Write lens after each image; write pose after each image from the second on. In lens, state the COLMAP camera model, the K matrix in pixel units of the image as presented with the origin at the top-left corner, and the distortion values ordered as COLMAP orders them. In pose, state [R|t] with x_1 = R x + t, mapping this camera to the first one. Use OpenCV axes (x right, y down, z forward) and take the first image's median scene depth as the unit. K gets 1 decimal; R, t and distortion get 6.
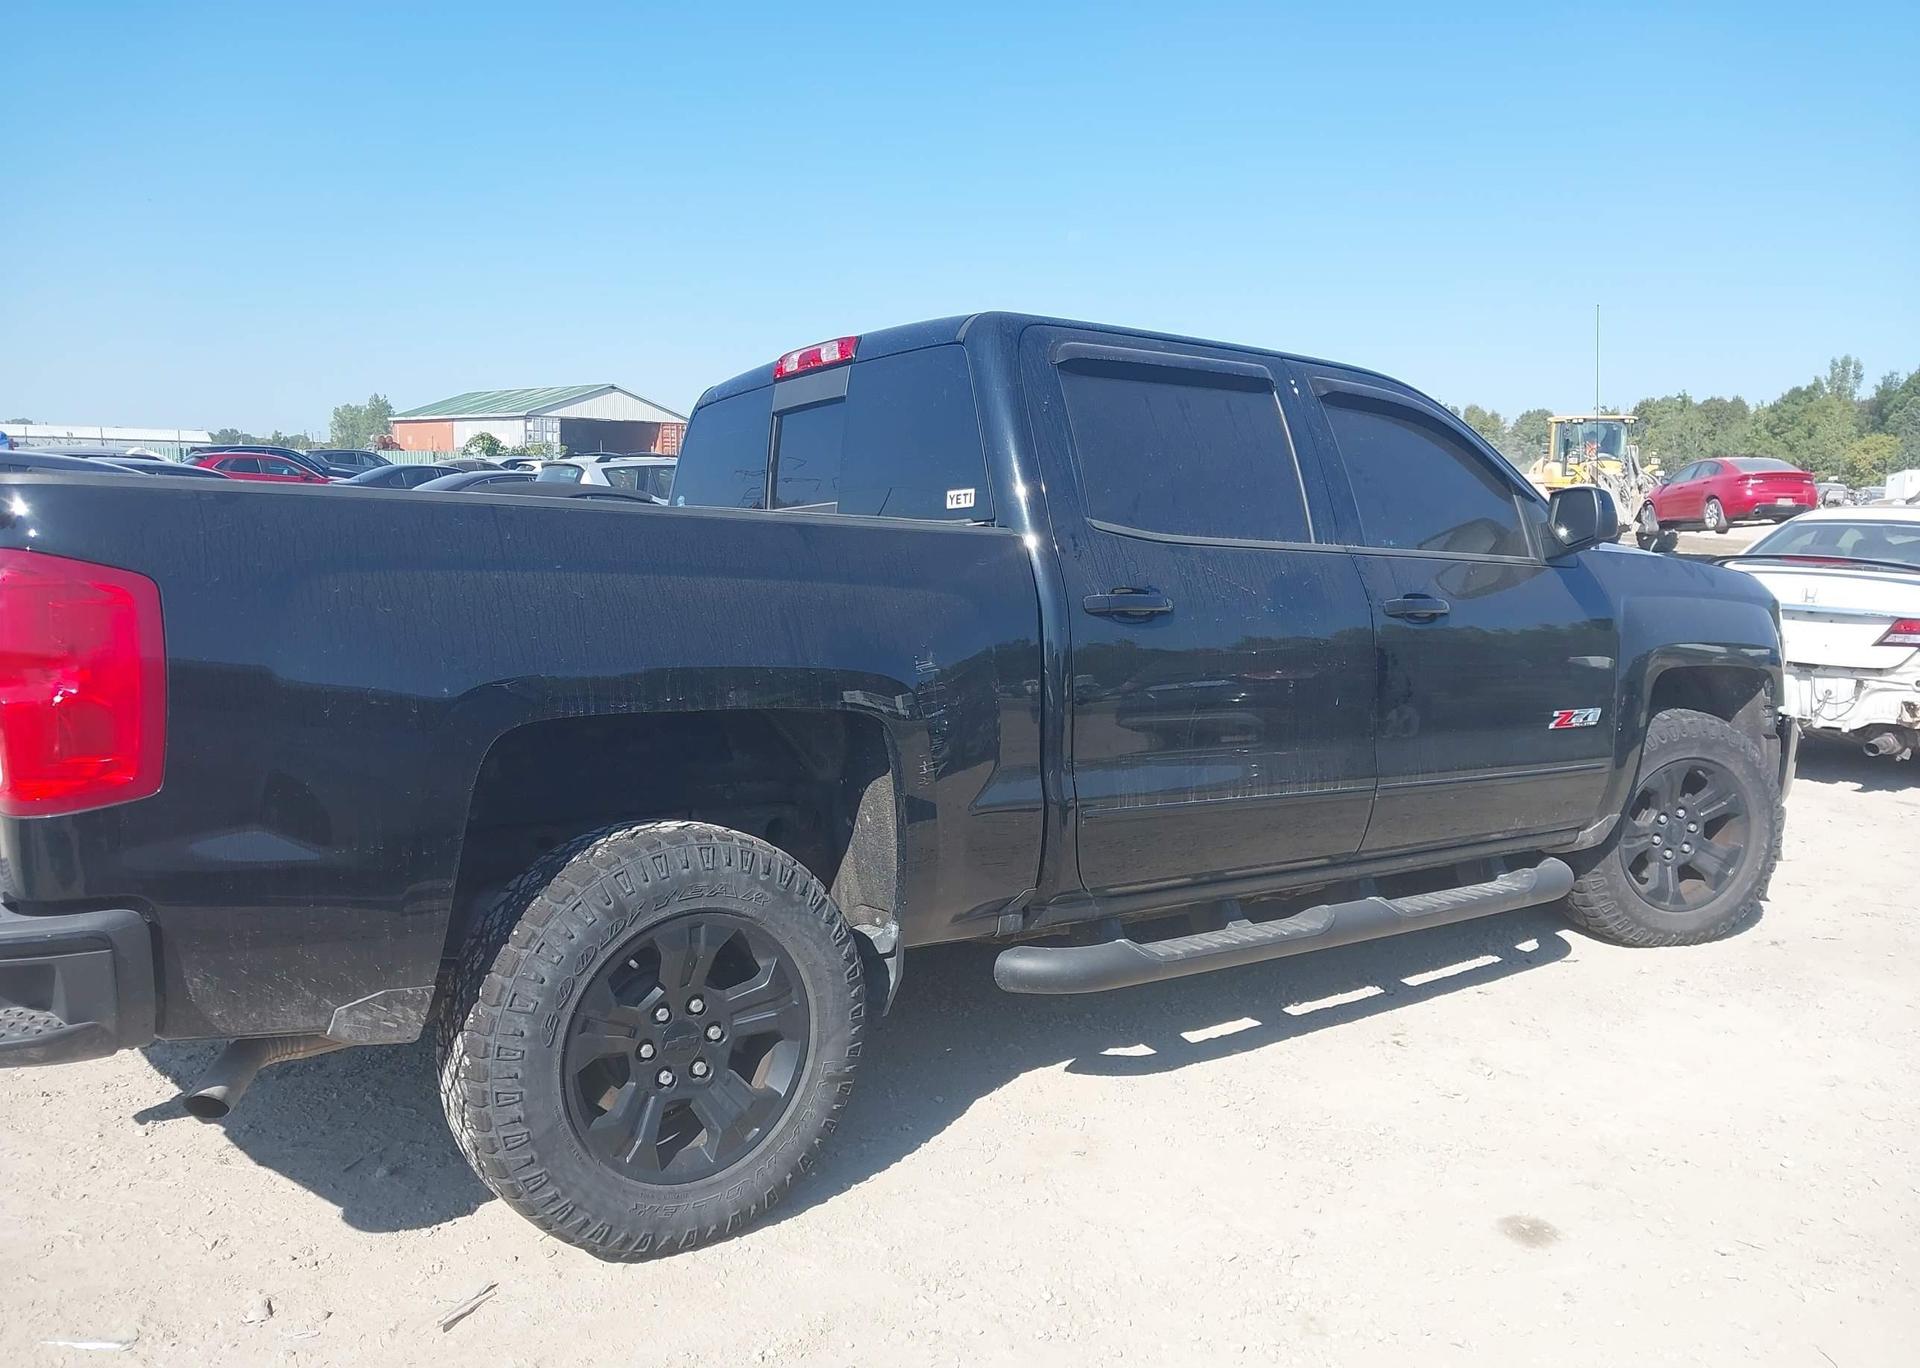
lens RADIAL K [[1577.2, 0, 1071.0], [0, 1577.2, 676.9], [0, 0, 1]] dist [0.113113, -0.265294]
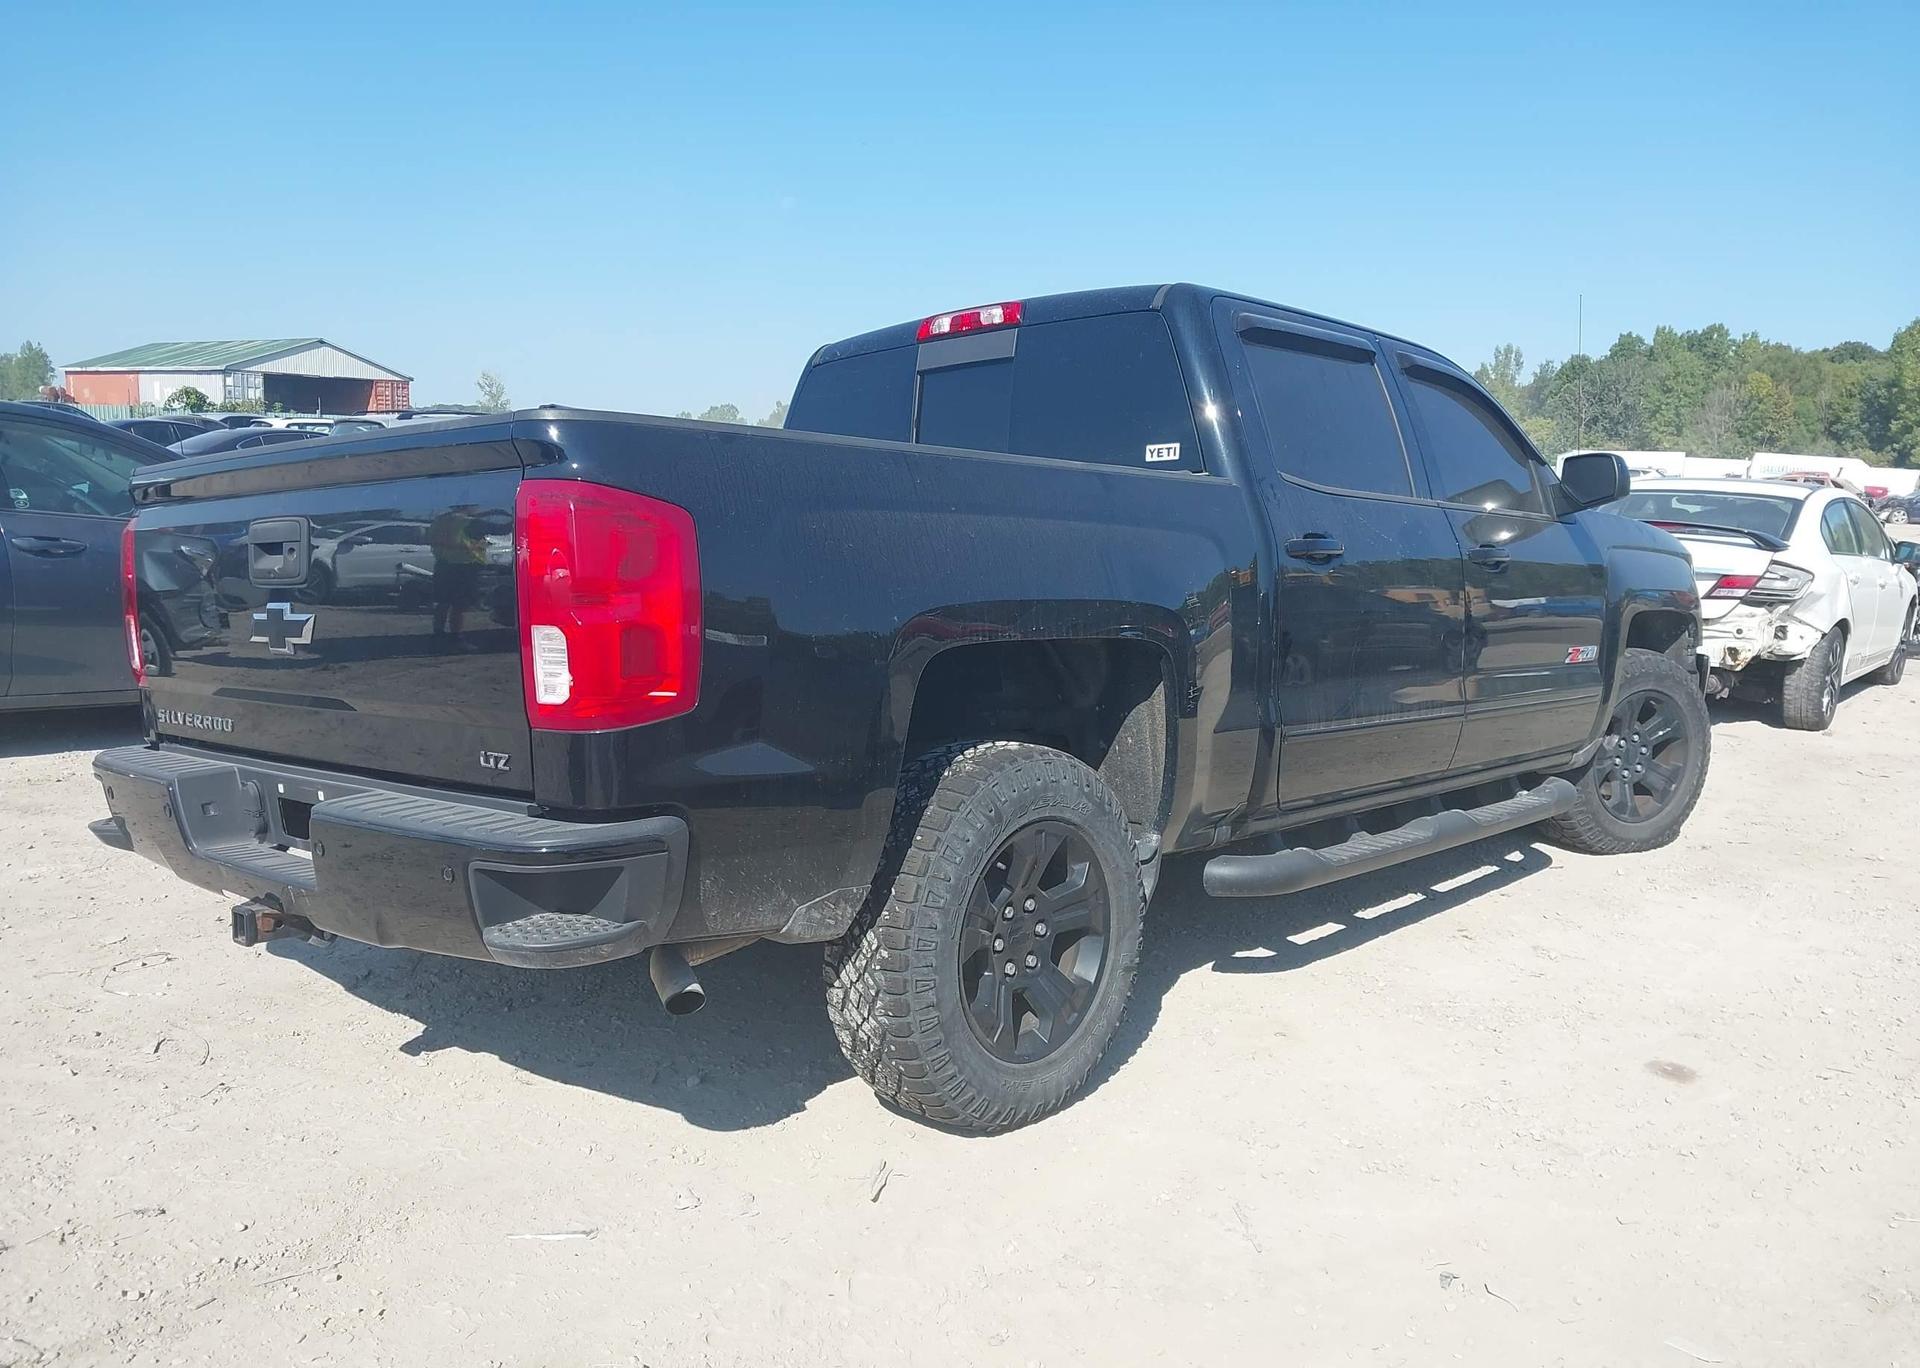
lens RADIAL K [[1582.5, 0, 1033.1], [0, 1582.5, 682.9], [0, 0, 1]] dist [0.090184, -0.227351]
pose [[0.981473, -0.012752, 0.191177, -0.329393], [0.008798, 0.999730, 0.021518, 0.020623], [-0.191400, -0.019438, 0.981320, -0.063021]]
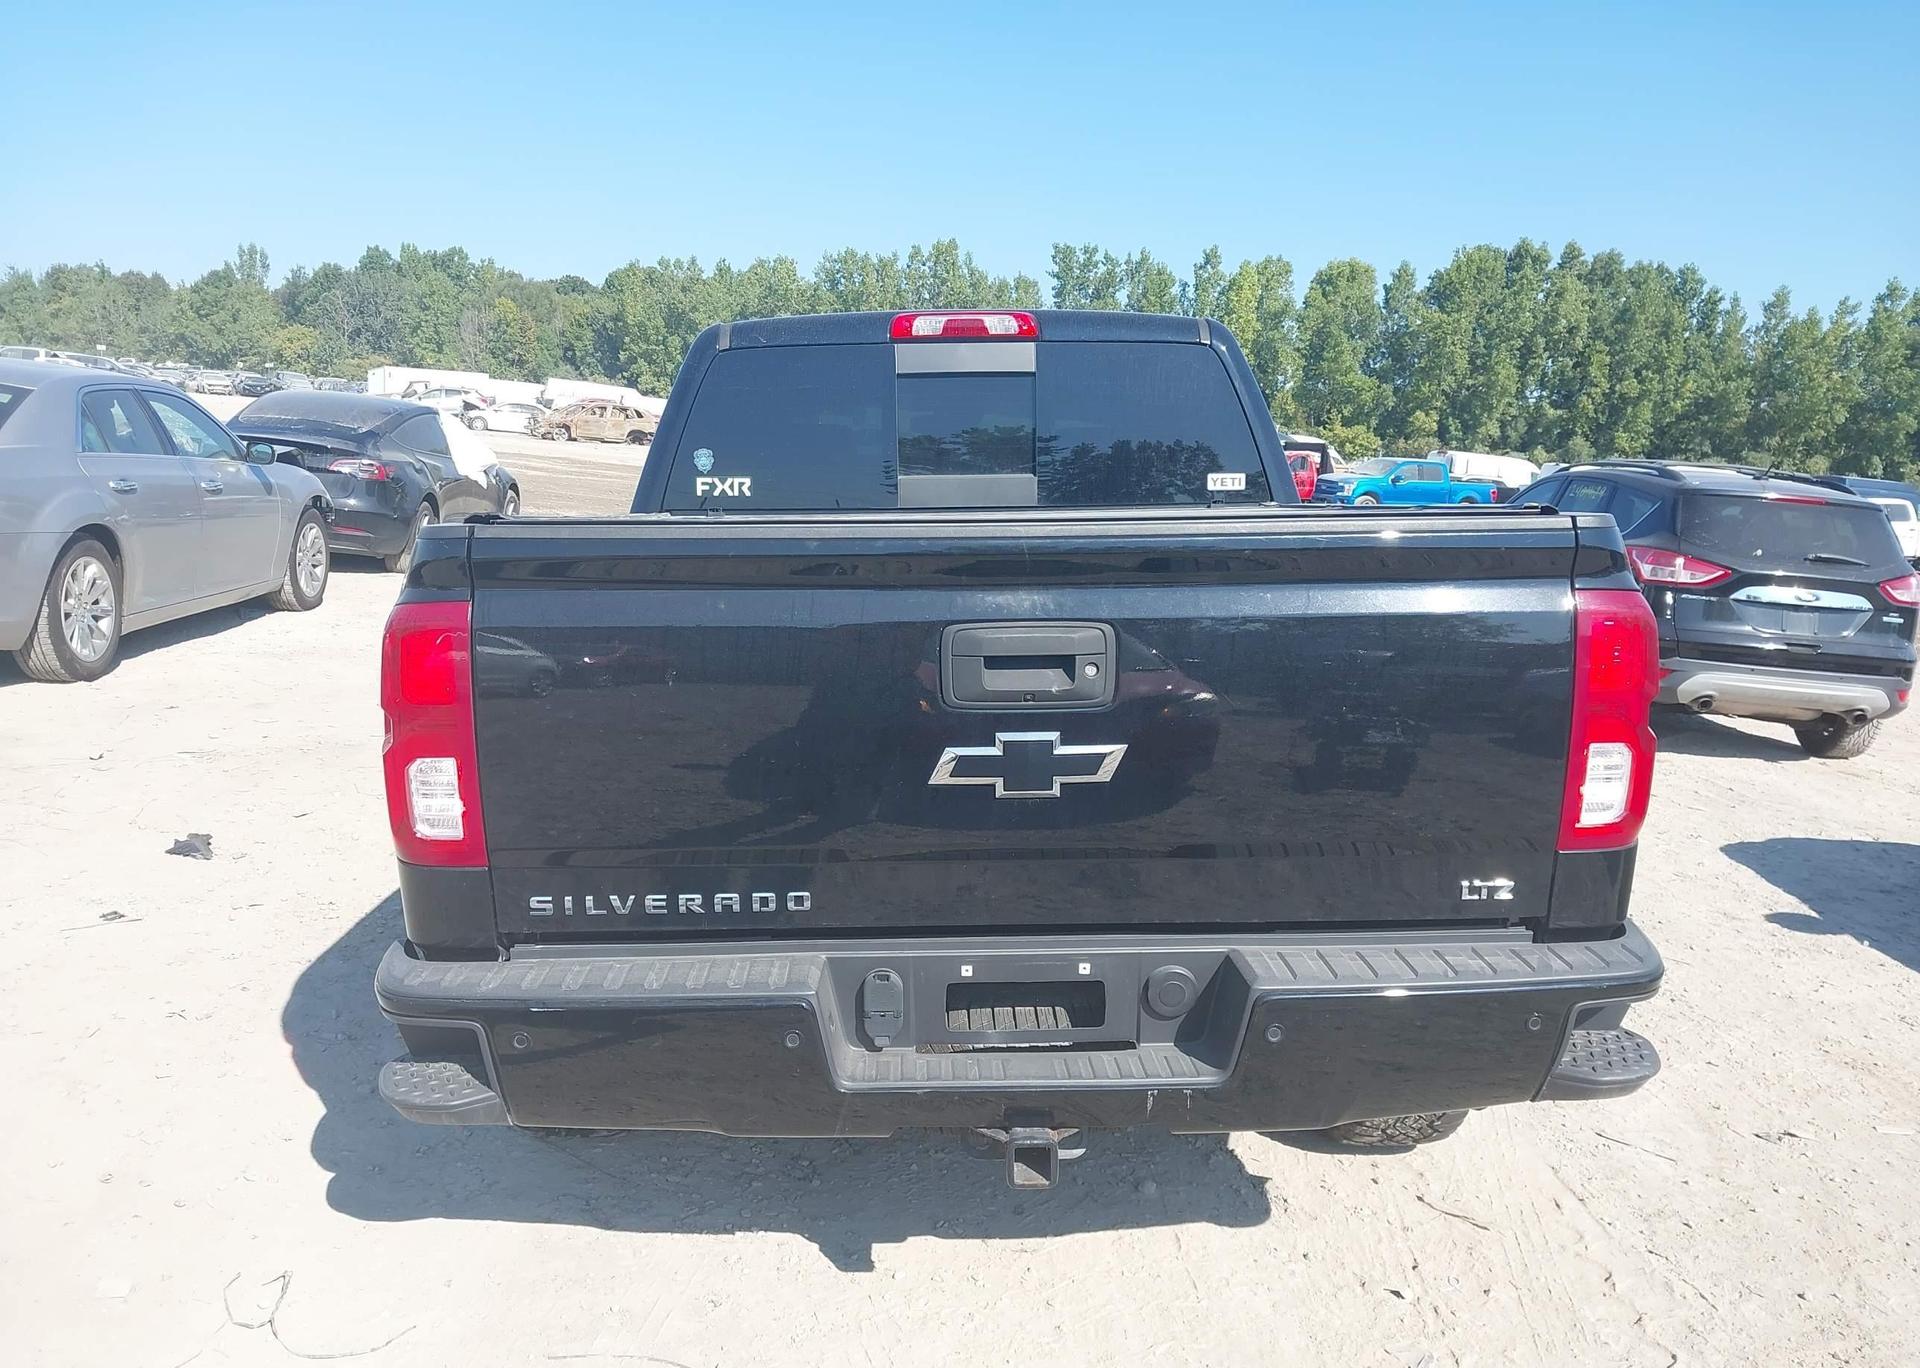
lens RADIAL K [[1536.9, 0, 957.8], [0, 1536.9, 655.8], [0, 0, 1]] dist [0.033465, -0.030939]
pose [[0.562762, -0.091600, 0.821528, -1.001656], [0.033150, 0.995543, 0.088294, -0.081129], [-0.825954, -0.022455, 0.563291, 0.459567]]
